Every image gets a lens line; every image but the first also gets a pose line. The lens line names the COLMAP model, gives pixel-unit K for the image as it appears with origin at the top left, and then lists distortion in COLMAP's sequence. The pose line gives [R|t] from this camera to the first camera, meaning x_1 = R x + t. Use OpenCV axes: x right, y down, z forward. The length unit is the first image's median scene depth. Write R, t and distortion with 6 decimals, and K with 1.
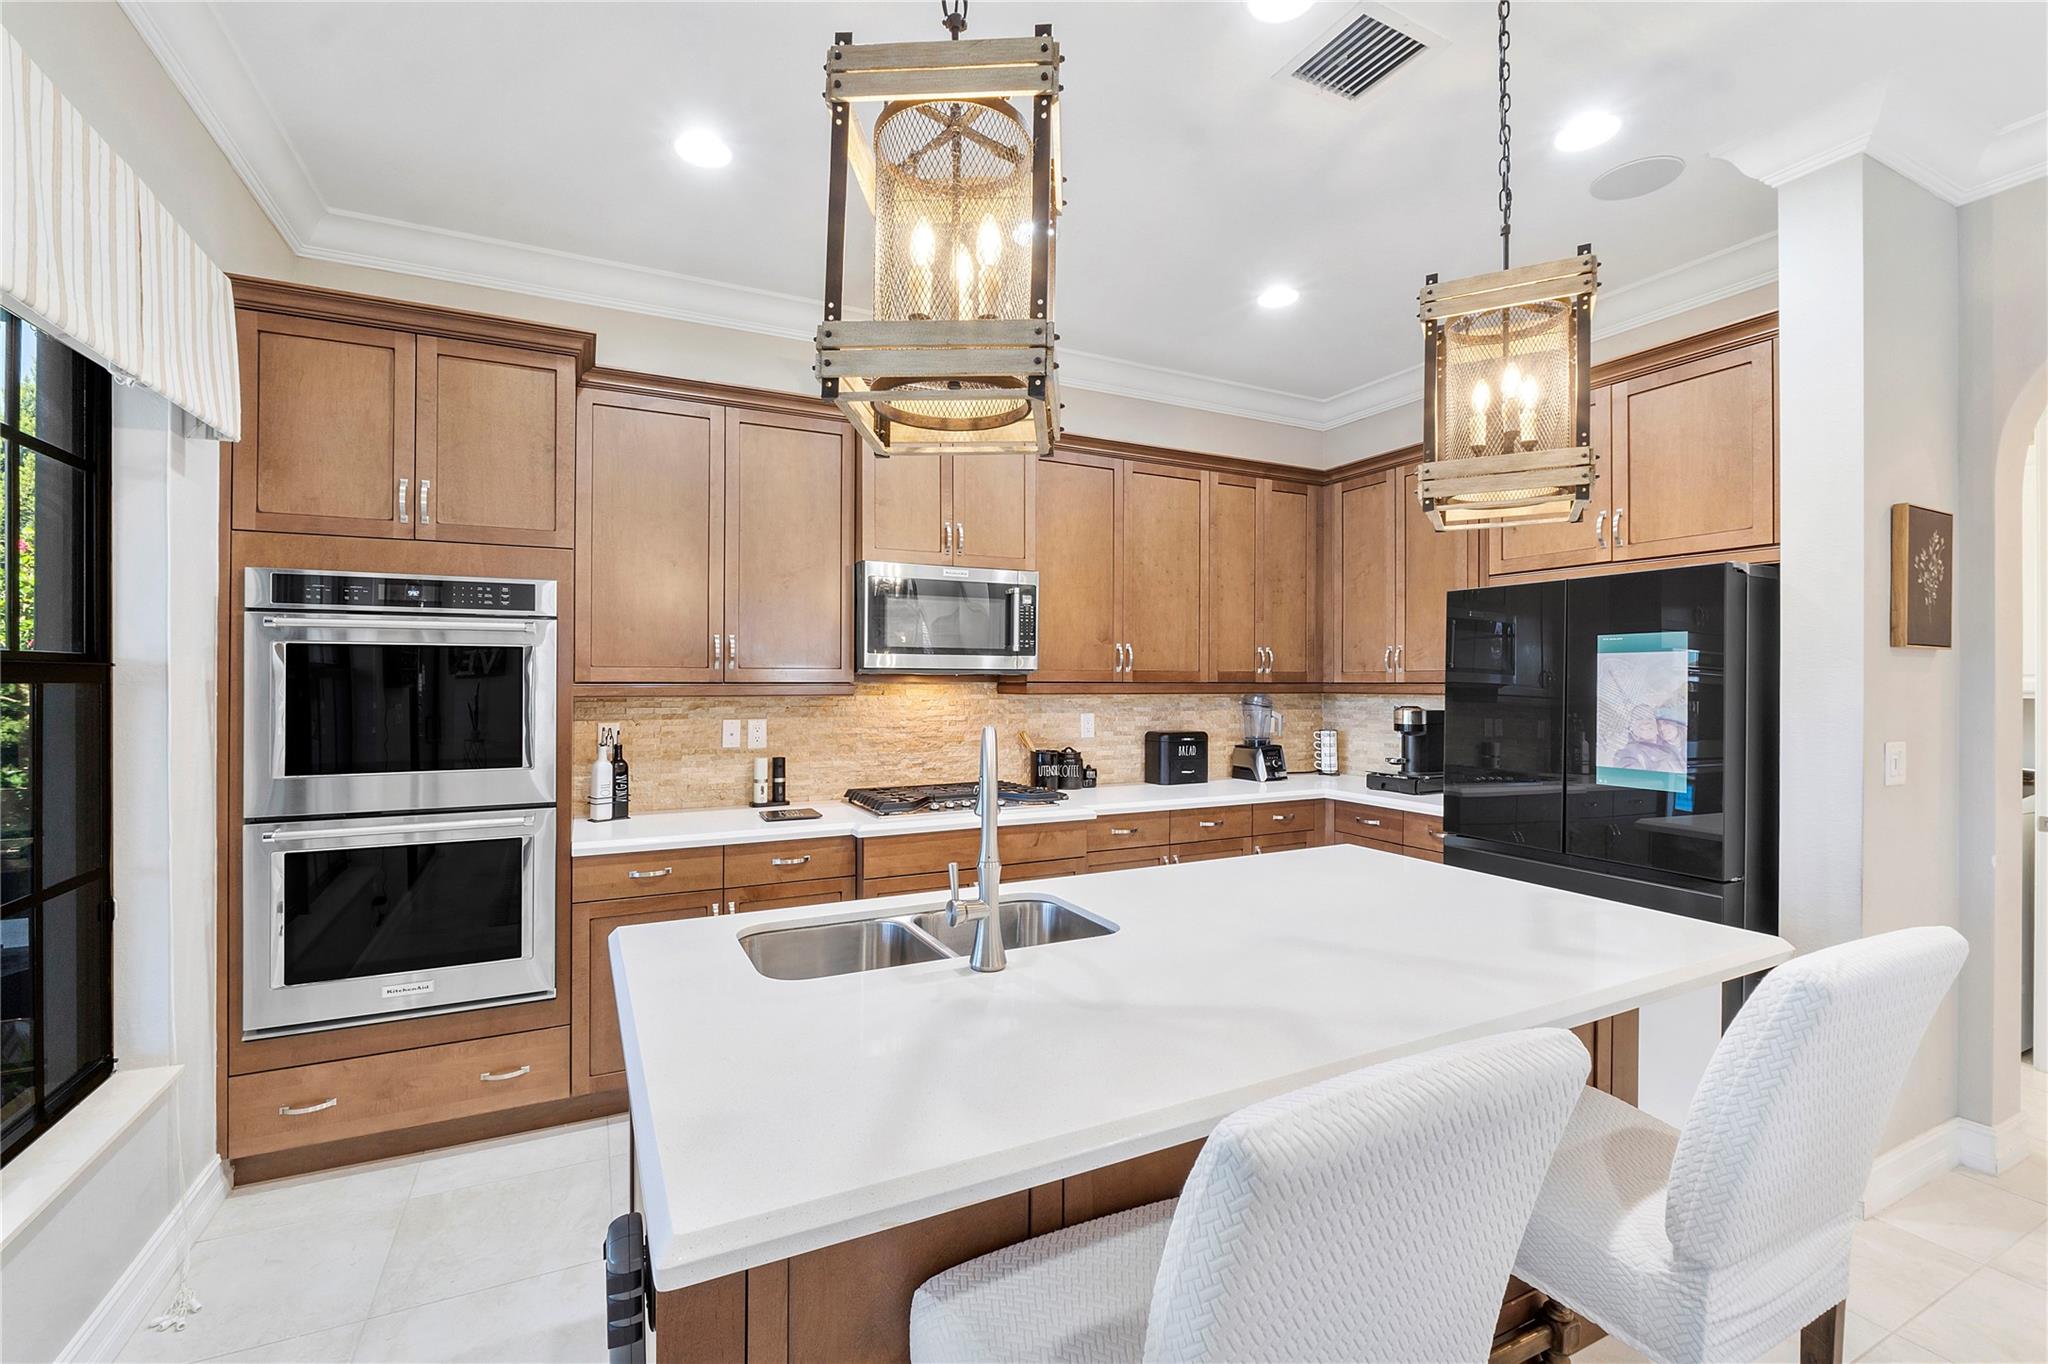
lens RADIAL K [[890.0, 0, 1025.5], [0, 890.0, 675.1], [0, 0, 1]] dist [0.000362, -0.000369]
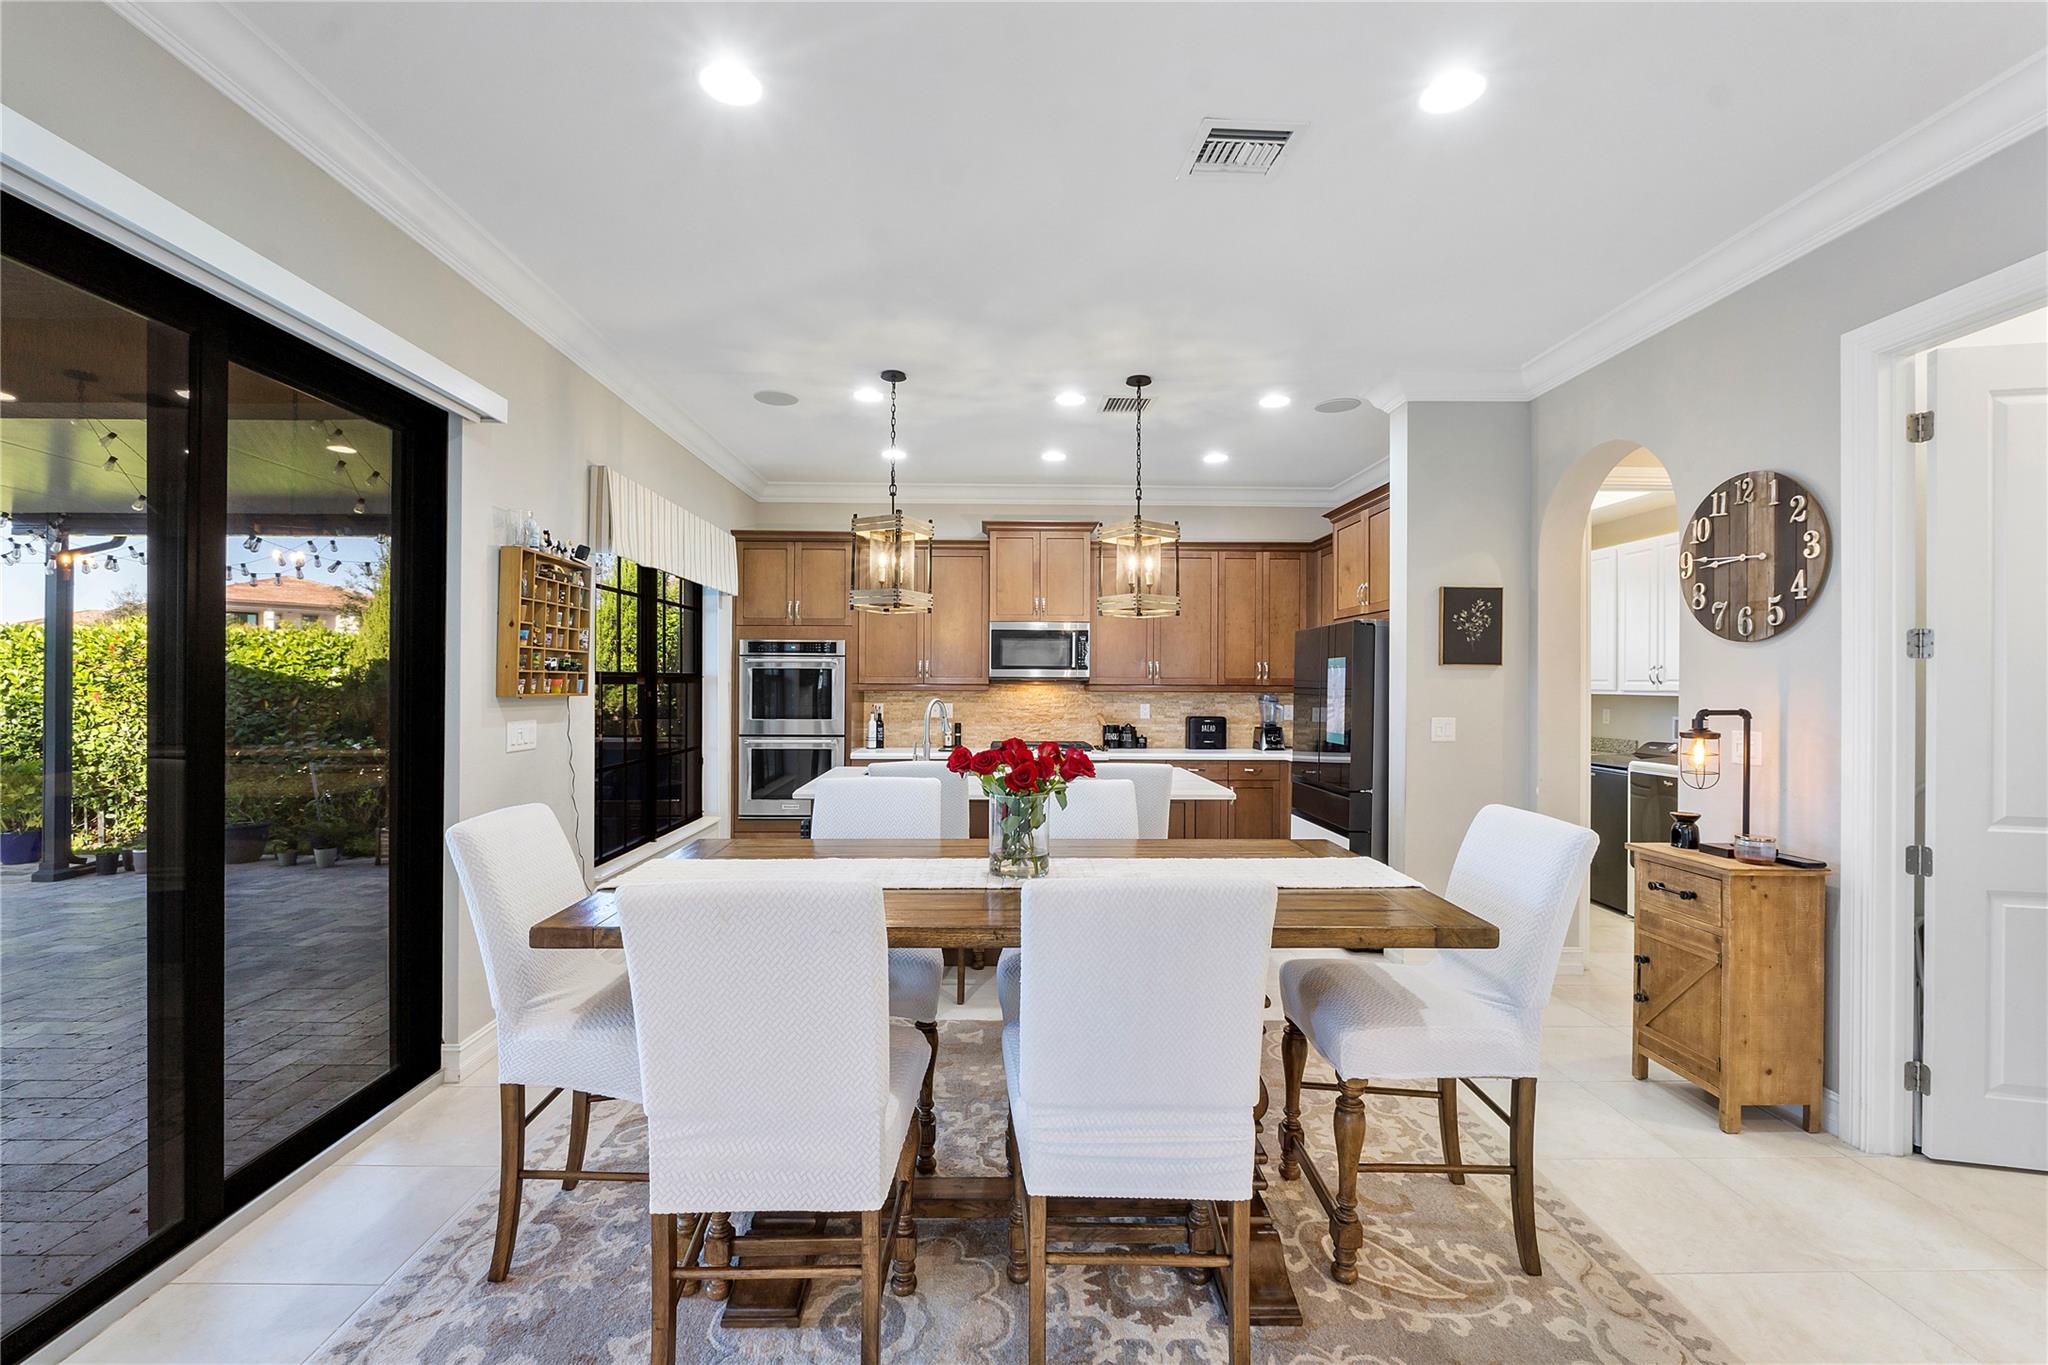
lens RADIAL K [[890.0, 0, 1025.5], [0, 890.0, 675.6], [0, 0, 1]] dist [0.000362, -0.000369]
pose [[0.904498, -0.000997, -0.426477, 0.706417], [0.000038, 0.999997, -0.002258, -0.006468], [0.426478, 0.002026, 0.904496, -0.713855]]
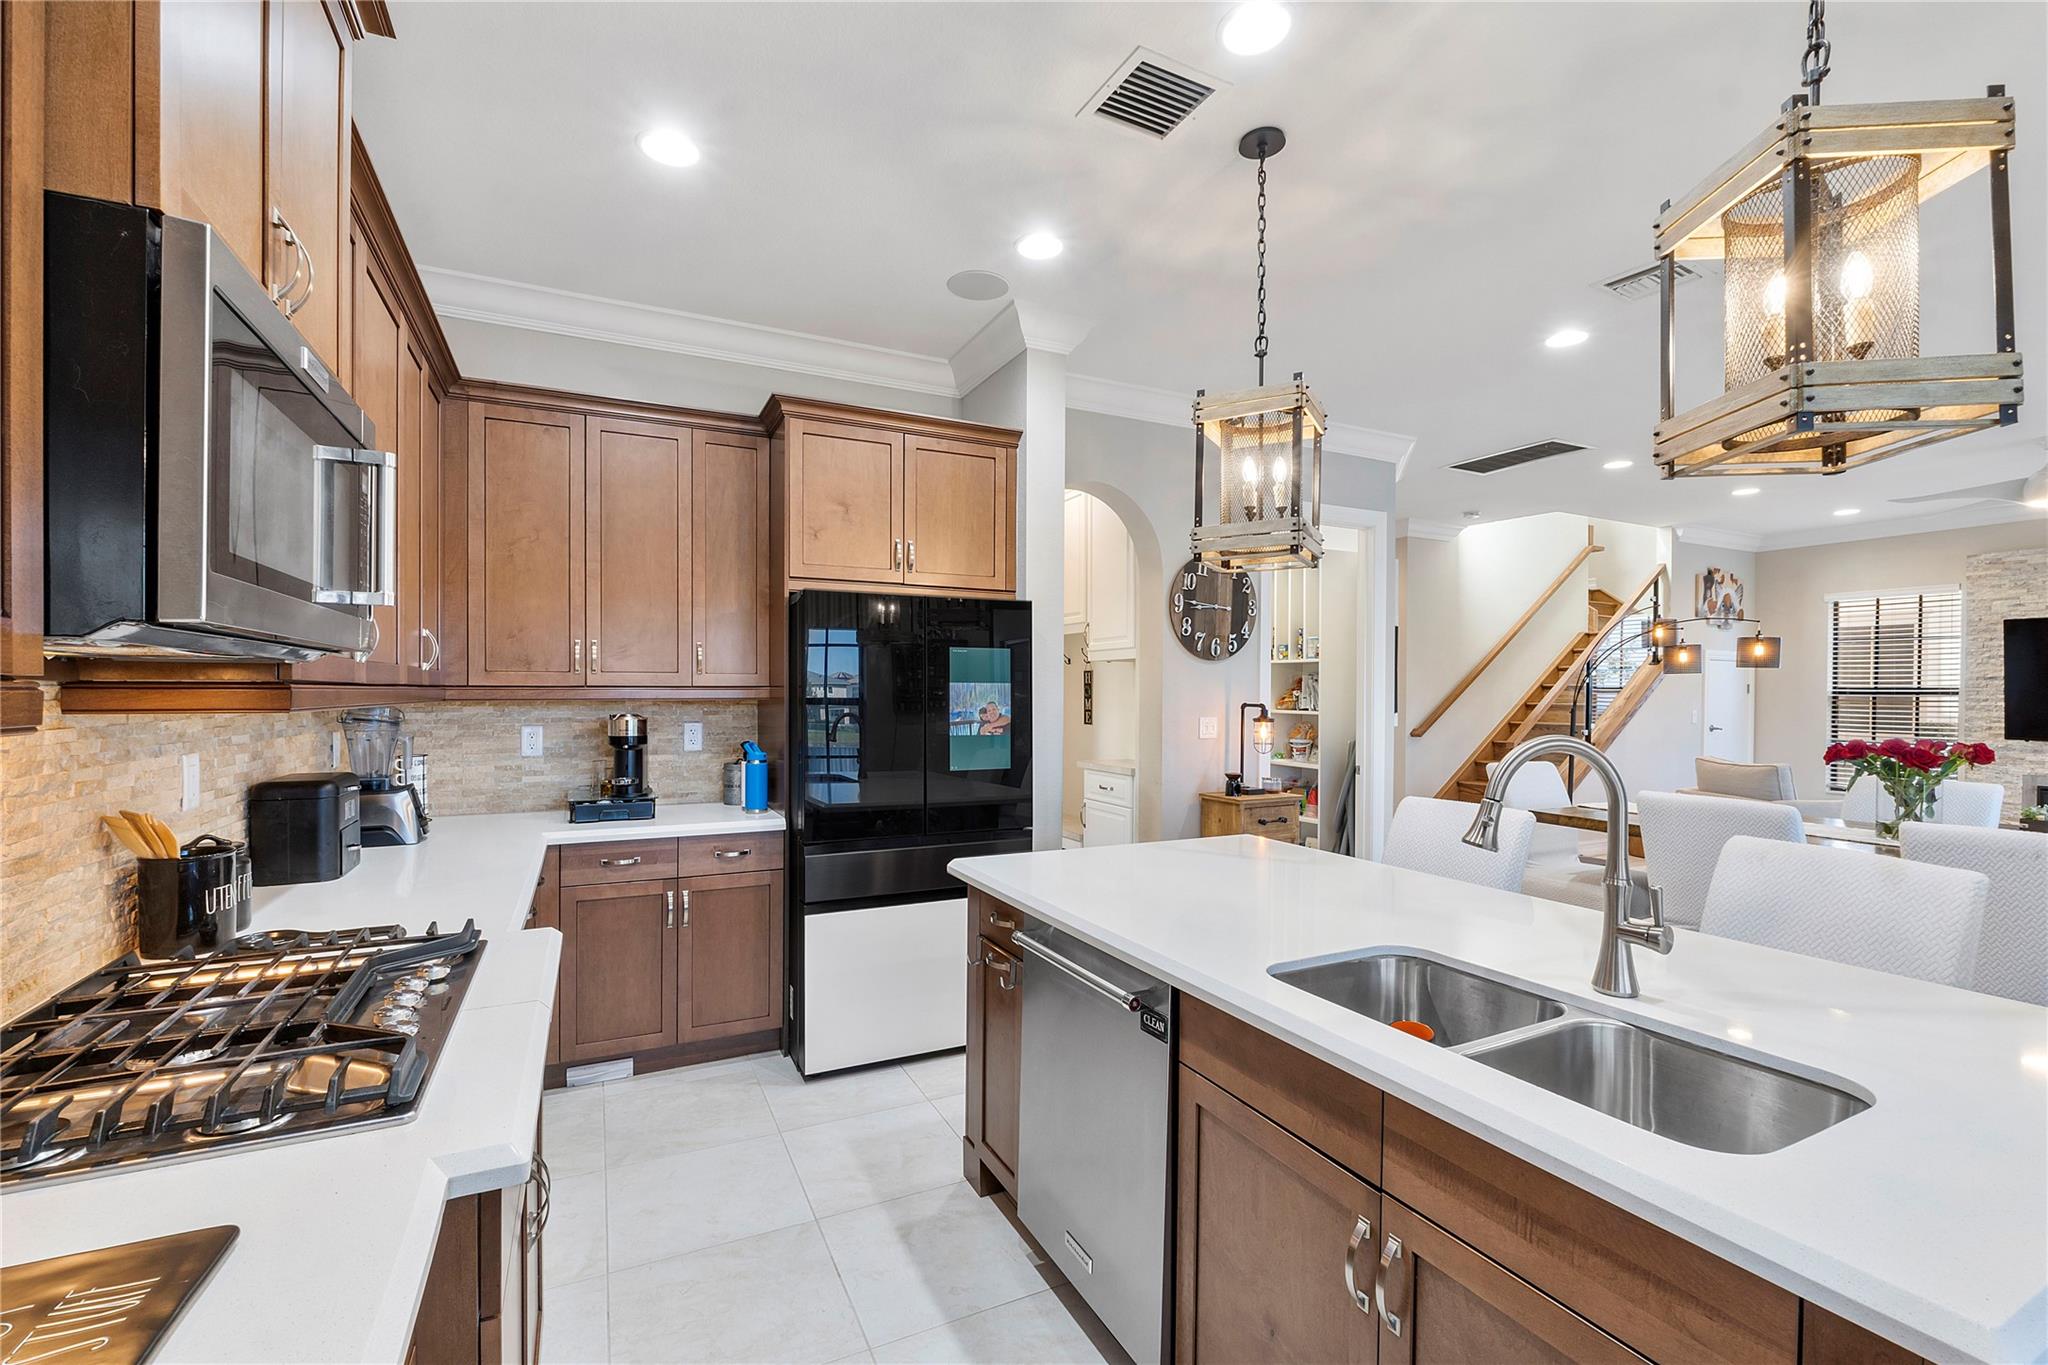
lens RADIAL K [[876.8, 0, 1012.3], [0, 876.8, 696.5], [0, 0, 1]] dist [-0.001747, -0.000433]
pose [[0.012863, -0.006616, 0.999895, -0.458431], [-0.011301, 0.999913, 0.006761, 0.009491], [-0.999853, -0.011387, 0.012787, 0.772147]]
